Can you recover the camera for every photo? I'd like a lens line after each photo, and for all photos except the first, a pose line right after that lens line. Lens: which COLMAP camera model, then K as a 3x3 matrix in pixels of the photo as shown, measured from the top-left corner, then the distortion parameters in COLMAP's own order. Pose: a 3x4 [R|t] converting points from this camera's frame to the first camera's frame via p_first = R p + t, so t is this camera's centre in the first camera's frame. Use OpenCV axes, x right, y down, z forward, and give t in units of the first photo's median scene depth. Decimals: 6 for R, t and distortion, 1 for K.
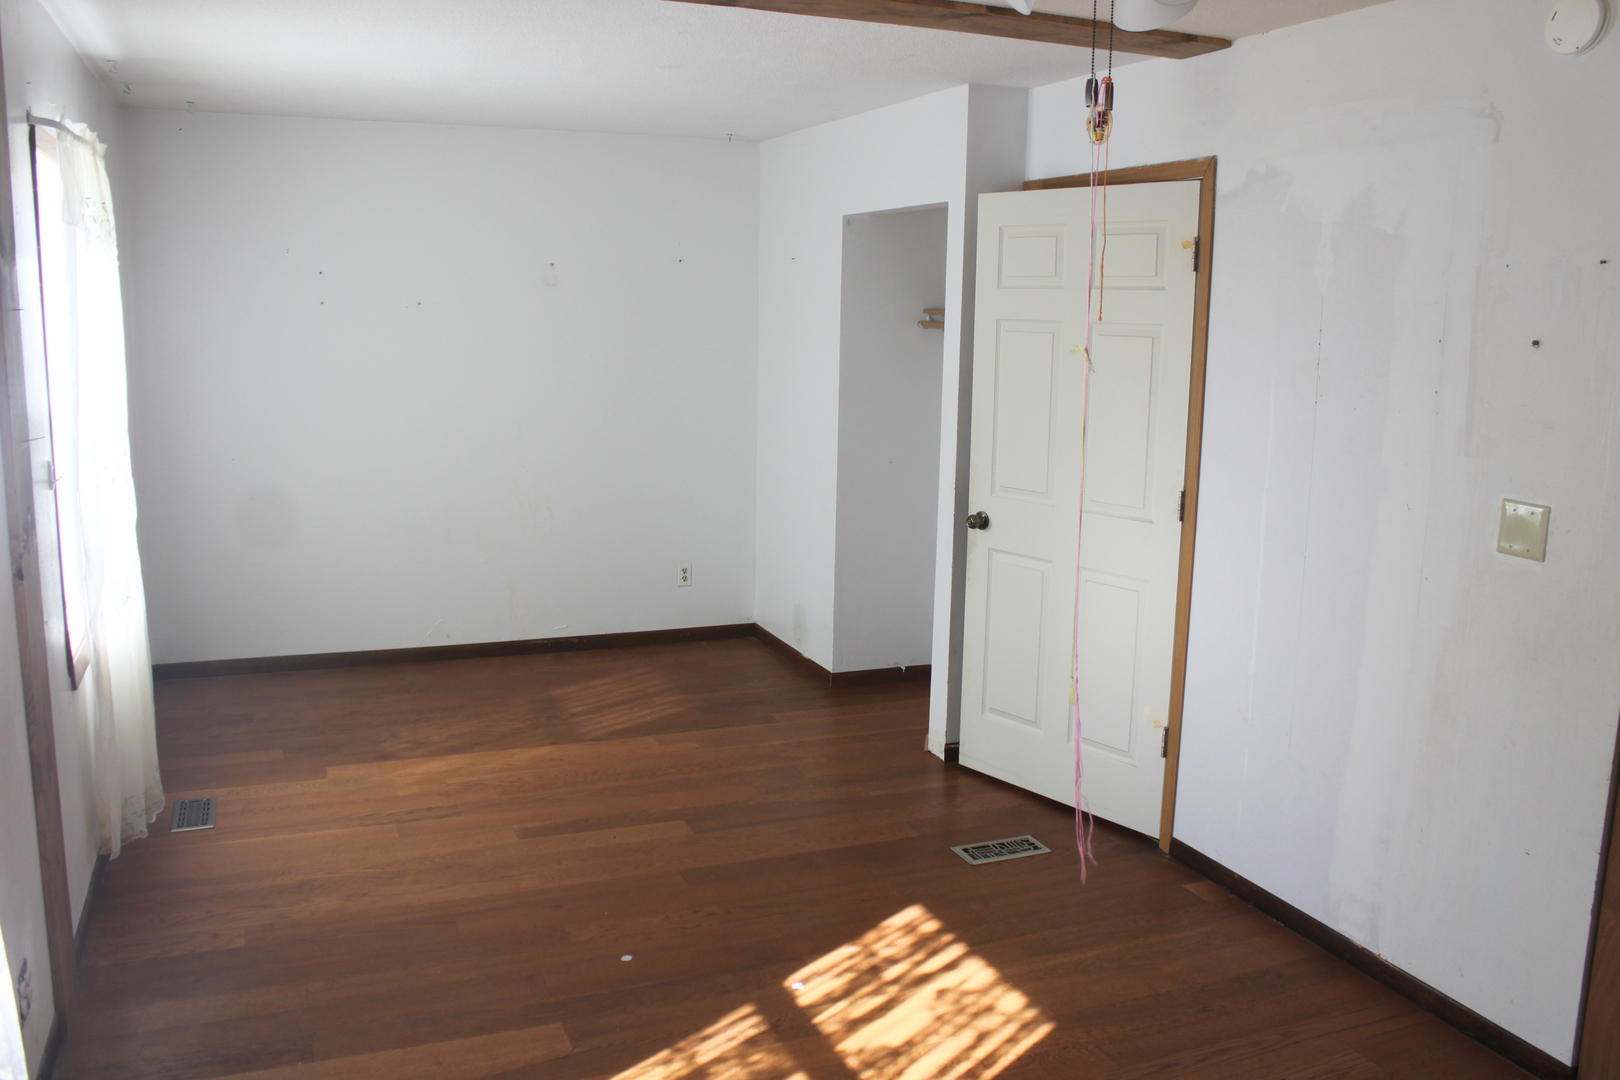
lens RADIAL K [[1346.6, 0, 807.1], [0, 1346.6, 542.5], [0, 0, 1]] dist [-0.167033, 0.145439]
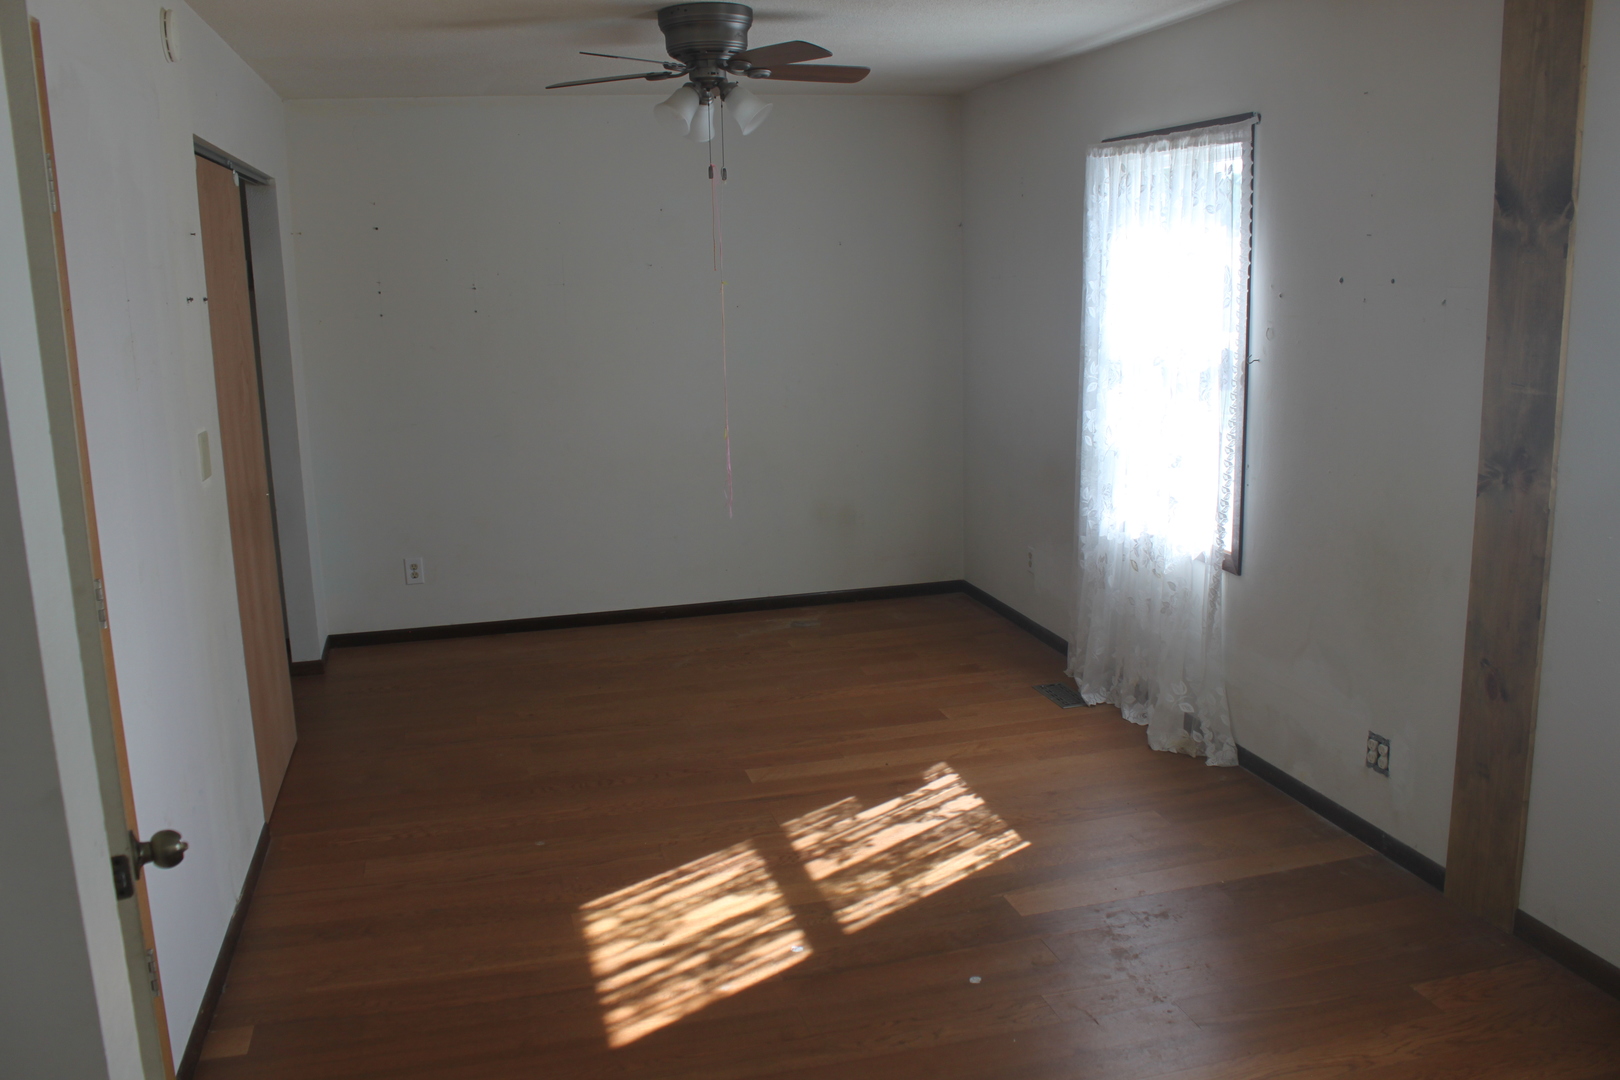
lens RADIAL K [[1346.6, 0, 807.1], [0, 1346.6, 542.5], [0, 0, 1]] dist [-0.167033, 0.145439]
pose [[-0.990344, -0.021484, 0.136954, -0.145769], [0.030139, 0.930921, 0.363974, -0.317218], [-0.135313, 0.364587, -0.921285, 1.827762]]
